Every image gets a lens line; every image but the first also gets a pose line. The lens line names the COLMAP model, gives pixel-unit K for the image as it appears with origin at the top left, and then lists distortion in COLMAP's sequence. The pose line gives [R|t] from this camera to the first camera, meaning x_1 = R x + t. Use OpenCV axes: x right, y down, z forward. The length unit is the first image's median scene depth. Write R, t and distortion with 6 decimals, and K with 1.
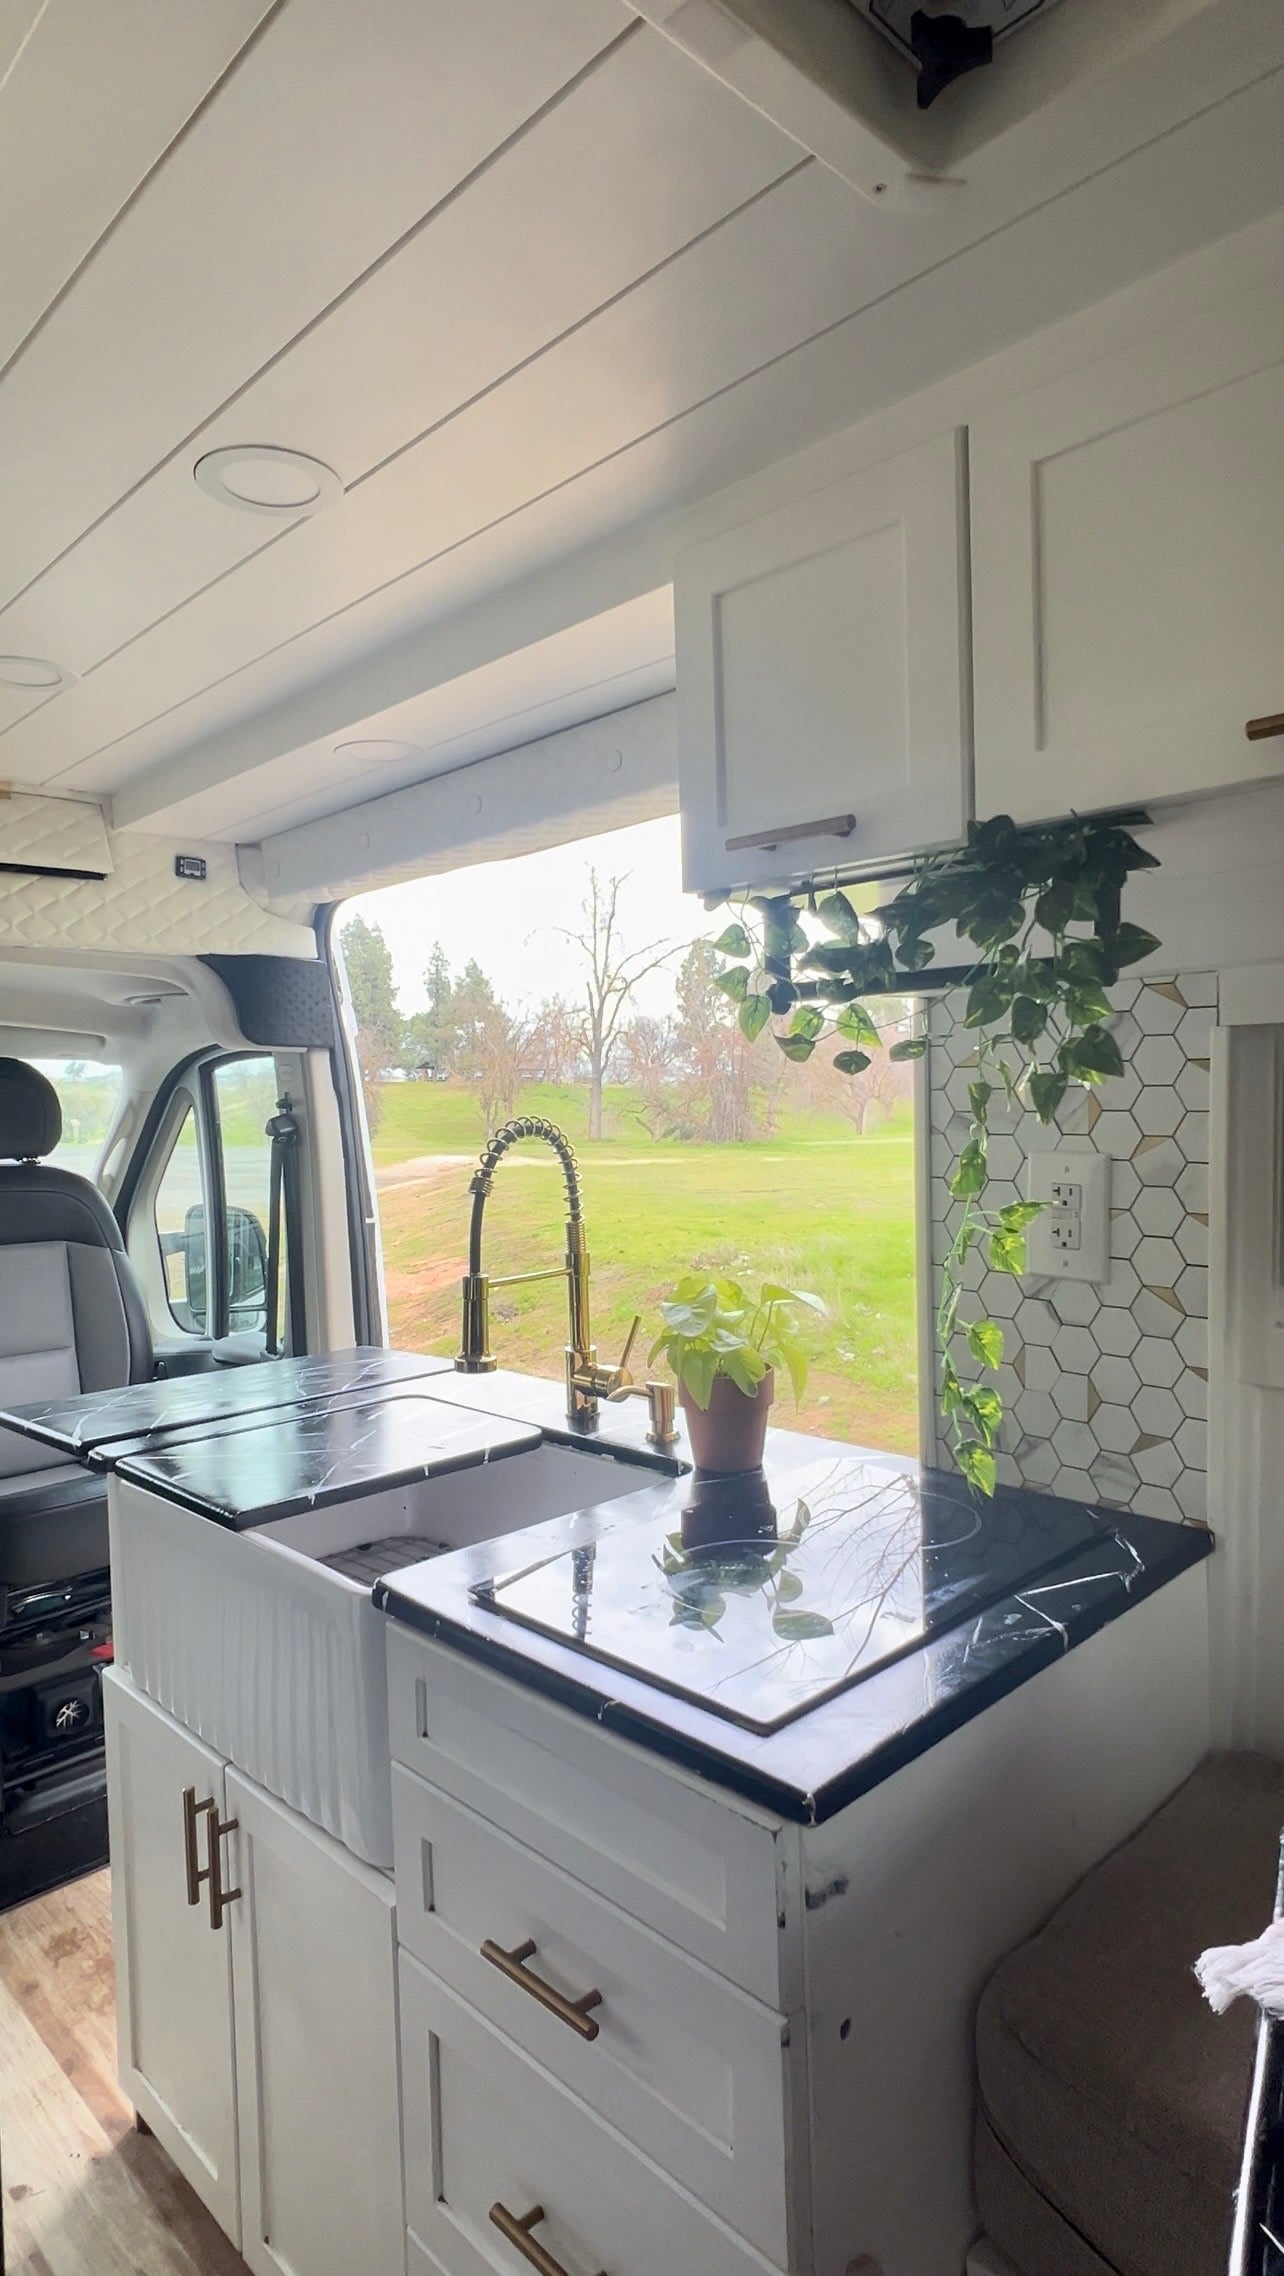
lens RADIAL K [[1242.2, 0, 643.5], [0, 1242.2, 1135.6], [0, 0, 1]] dist [-0.000960, -0.000013]
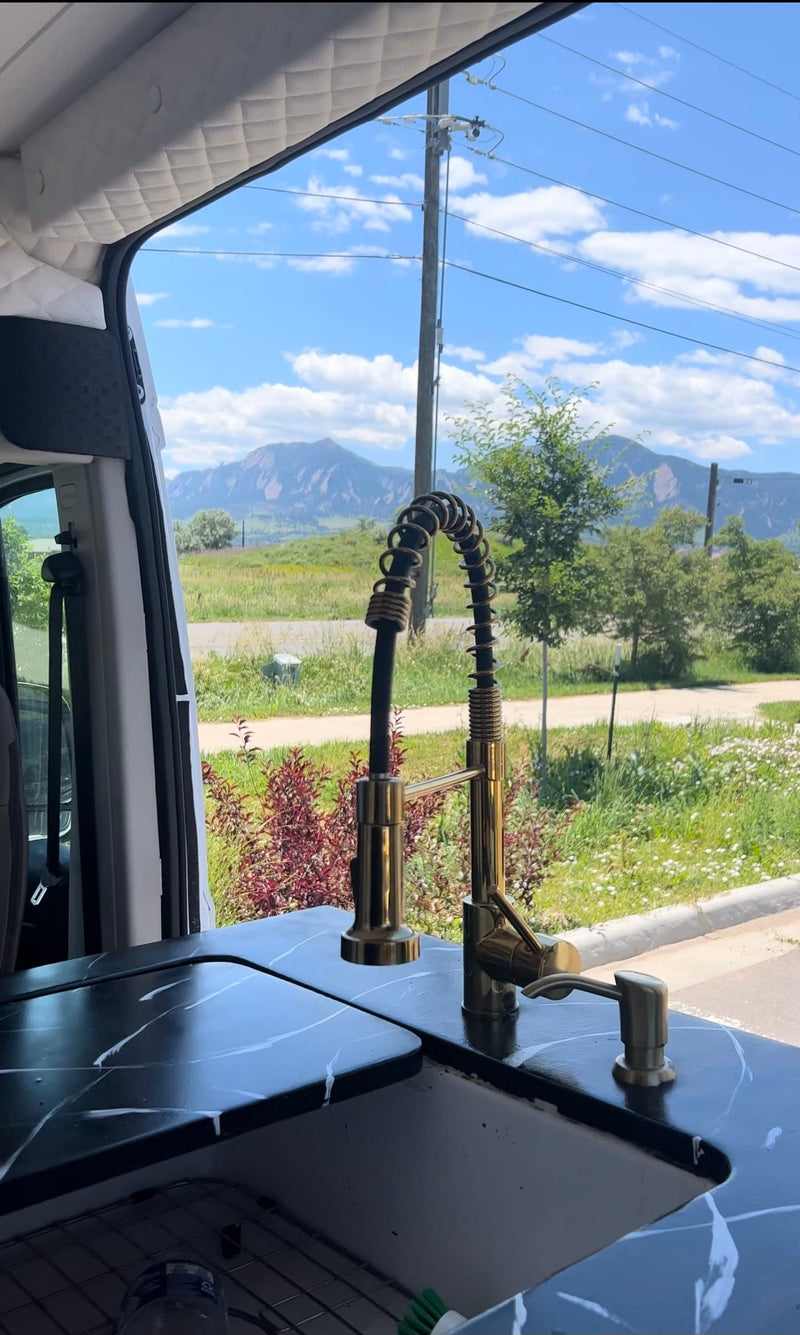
lens RADIAL K [[1158.5, 0, 399.5], [0, 1158.5, 669.4], [0, 0, 1]] dist [0.007427, 0.001259]
pose [[0.997742, 0.020391, -0.063990, -0.058997], [-0.018814, 0.999507, 0.025142, 0.046886], [0.064472, -0.023881, 0.997634, 0.445643]]
